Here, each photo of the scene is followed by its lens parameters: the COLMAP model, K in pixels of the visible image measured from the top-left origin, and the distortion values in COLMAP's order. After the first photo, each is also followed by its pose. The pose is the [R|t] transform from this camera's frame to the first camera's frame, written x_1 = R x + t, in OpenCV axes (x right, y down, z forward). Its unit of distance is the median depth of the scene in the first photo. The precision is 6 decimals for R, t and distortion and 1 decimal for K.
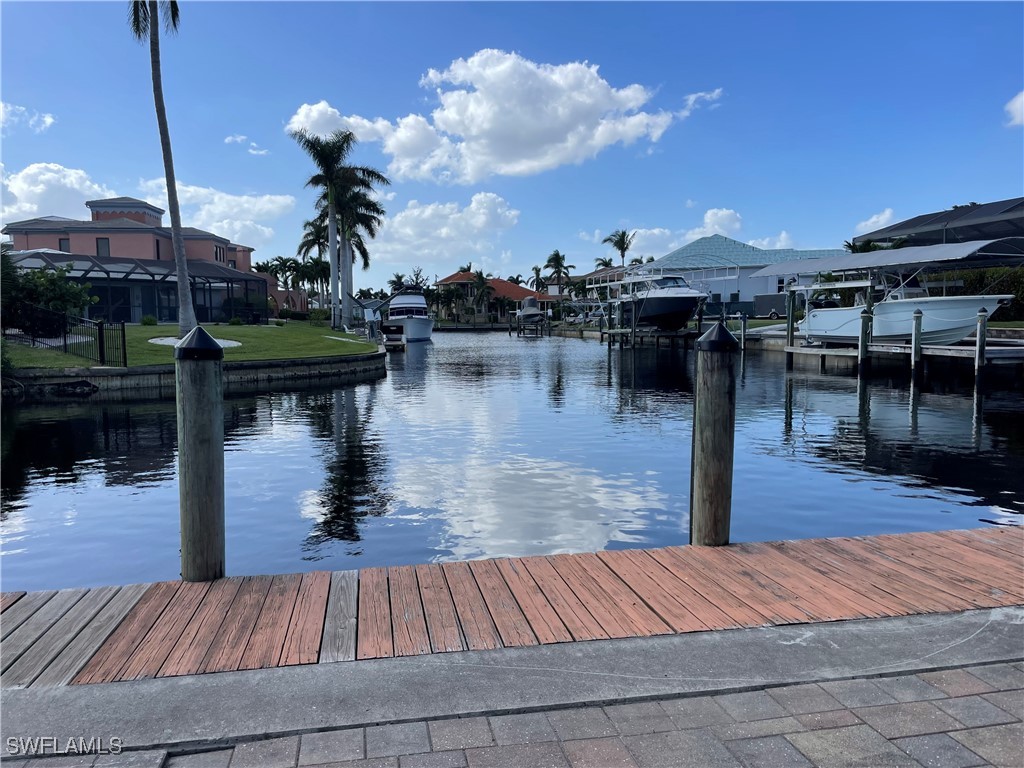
lens RADIAL K [[775.8, 0, 512.1], [0, 775.8, 384.0], [0, 0, 1]] dist [-0.008888, -0.003148]
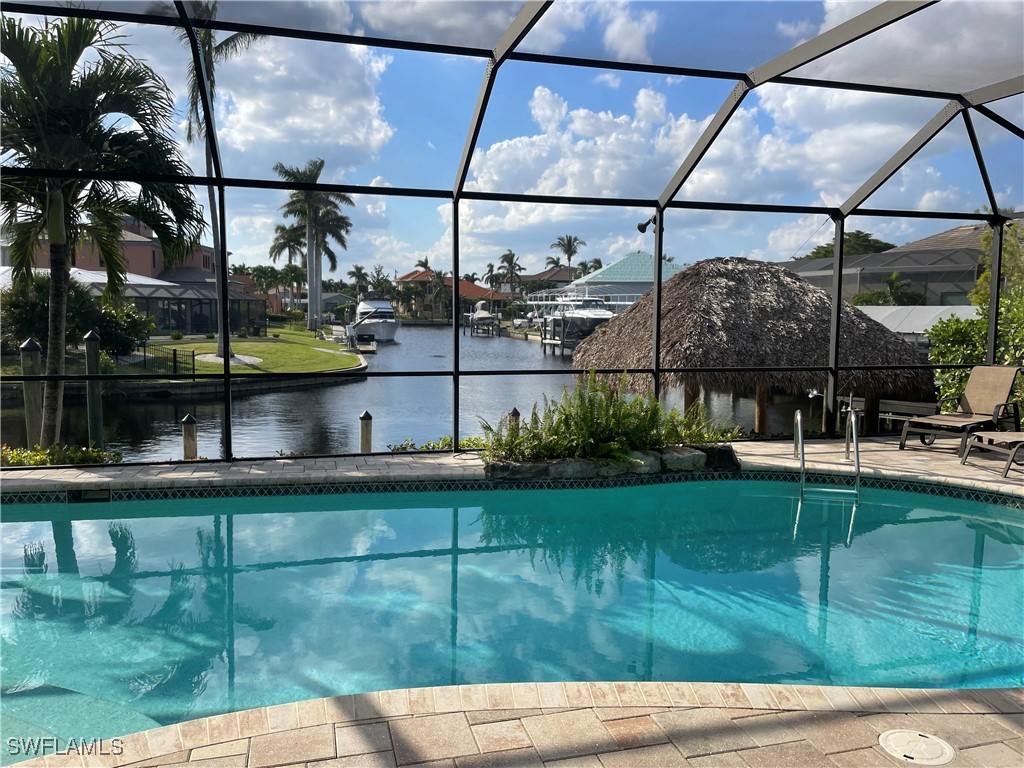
lens RADIAL K [[775.8, 0, 512.6], [0, 775.8, 385.1], [0, 0, 1]] dist [-0.008888, -0.003148]
pose [[0.998322, 0.006701, 0.057518, 0.002246], [-0.007807, 0.999789, 0.019021, -0.009706], [-0.057378, -0.019439, 0.998163, -0.103732]]
